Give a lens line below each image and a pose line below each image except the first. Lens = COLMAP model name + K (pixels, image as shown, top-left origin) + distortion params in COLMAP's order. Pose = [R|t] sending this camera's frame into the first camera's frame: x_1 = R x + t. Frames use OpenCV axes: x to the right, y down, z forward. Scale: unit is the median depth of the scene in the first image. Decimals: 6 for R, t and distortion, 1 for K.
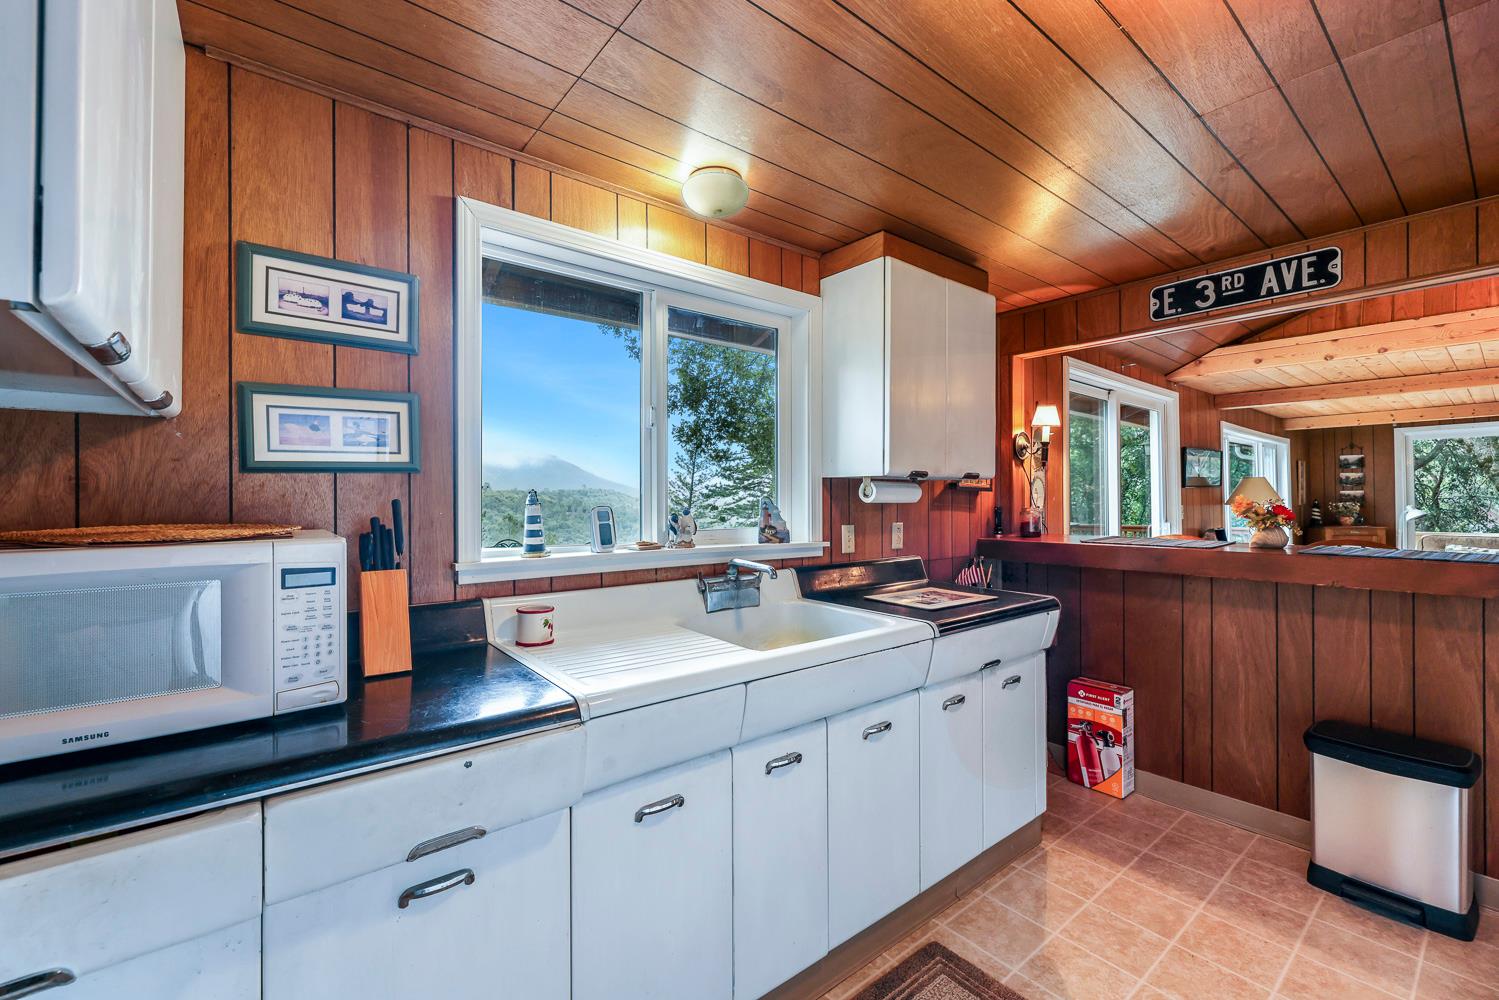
lens RADIAL K [[628.4, 0, 750.8], [0, 628.4, 496.1], [0, 0, 1]] dist [-0.000833, 0.000360]
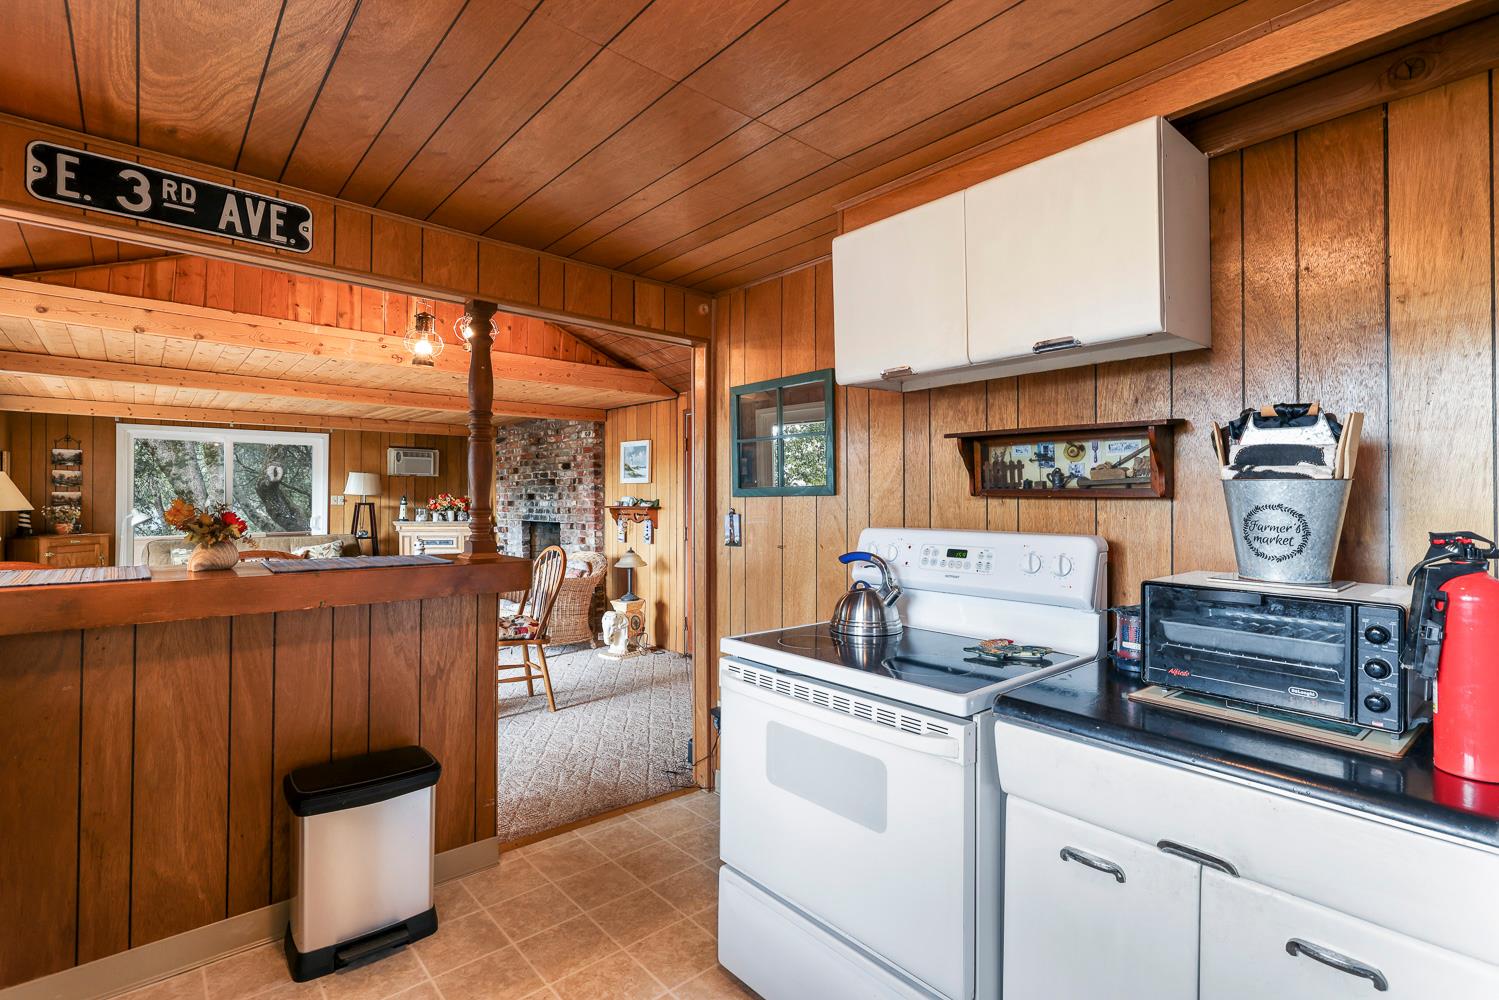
lens RADIAL K [[698.8, 0, 749.8], [0, 698.8, 494.4], [0, 0, 1]] dist [0.002171, 0.000289]
pose [[-0.040460, 0.011791, 0.999112, -0.030799], [-0.006987, 0.999903, -0.012083, -0.001085], [-0.999157, -0.007470, -0.040374, 0.398332]]
